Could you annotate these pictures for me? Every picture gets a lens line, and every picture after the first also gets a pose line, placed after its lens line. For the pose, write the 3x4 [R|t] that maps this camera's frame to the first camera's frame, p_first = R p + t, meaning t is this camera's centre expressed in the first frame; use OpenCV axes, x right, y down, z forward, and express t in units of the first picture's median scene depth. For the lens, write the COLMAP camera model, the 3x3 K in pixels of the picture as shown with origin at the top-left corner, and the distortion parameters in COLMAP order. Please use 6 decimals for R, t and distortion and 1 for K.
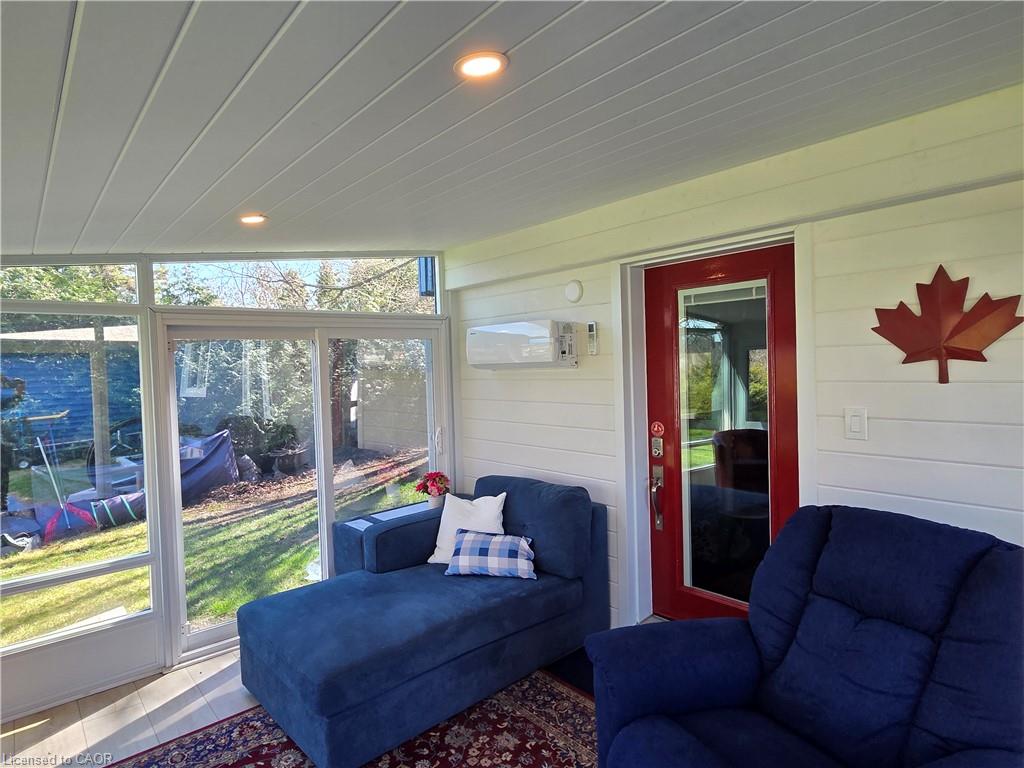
lens RADIAL K [[566.7, 0, 508.0], [0, 566.7, 382.3], [0, 0, 1]] dist [0.002170, -0.000997]
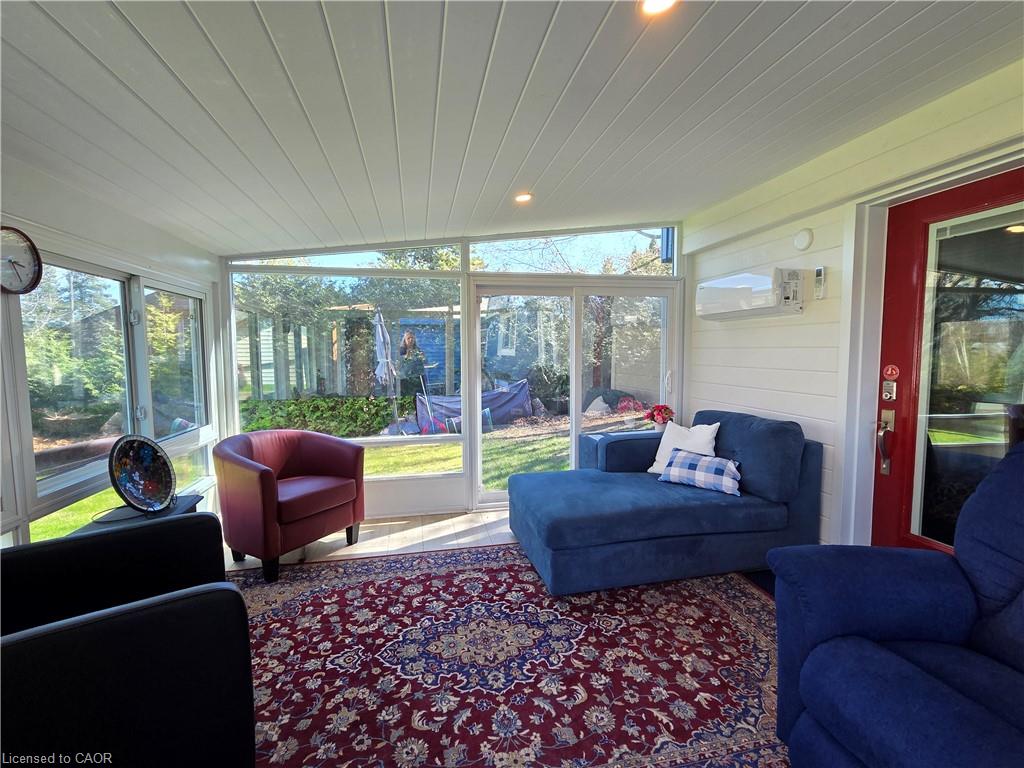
lens RADIAL K [[455.6, 0, 513.7], [0, 455.6, 382.5], [0, 0, 1]] dist [0.001405, 0.000863]
pose [[0.873981, 0.060024, -0.482239, 0.074701], [-0.034062, 0.997468, 0.062423, 0.072879], [0.484765, -0.038130, 0.873813, -0.007251]]
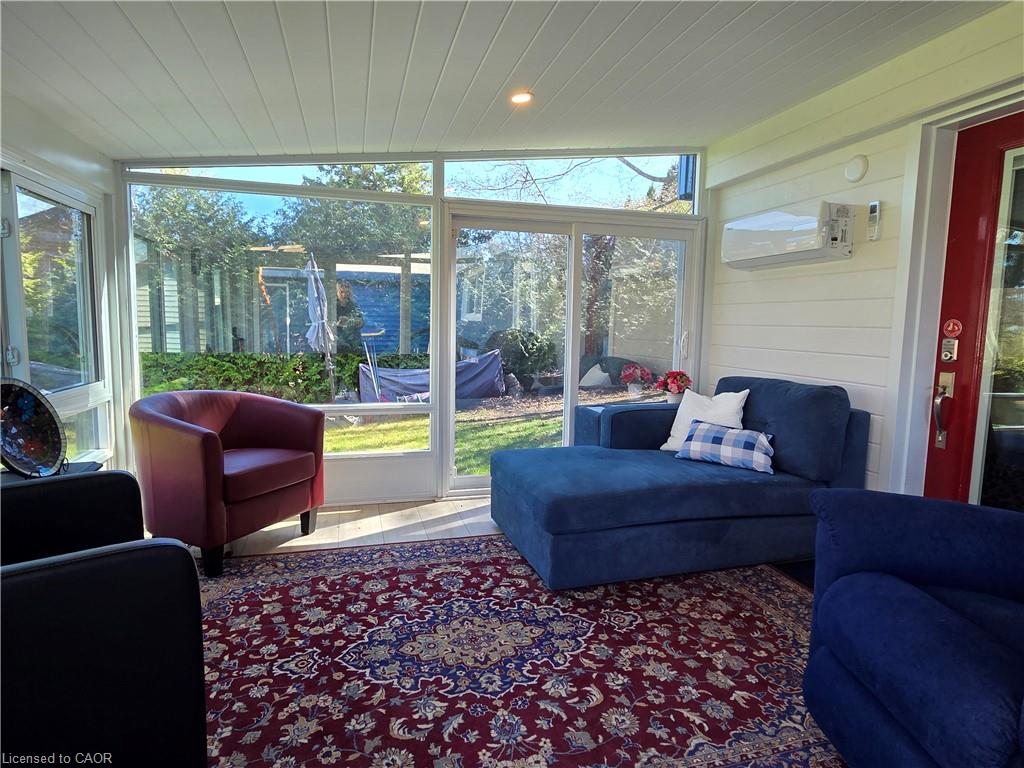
lens RADIAL K [[566.7, 0, 516.4], [0, 566.7, 378.1], [0, 0, 1]] dist [0.002170, -0.000997]
pose [[0.904590, 0.091422, -0.416363, 0.038579], [-0.059400, 0.994236, 0.089255, 0.119085], [0.422123, -0.056007, 0.904807, -0.025493]]
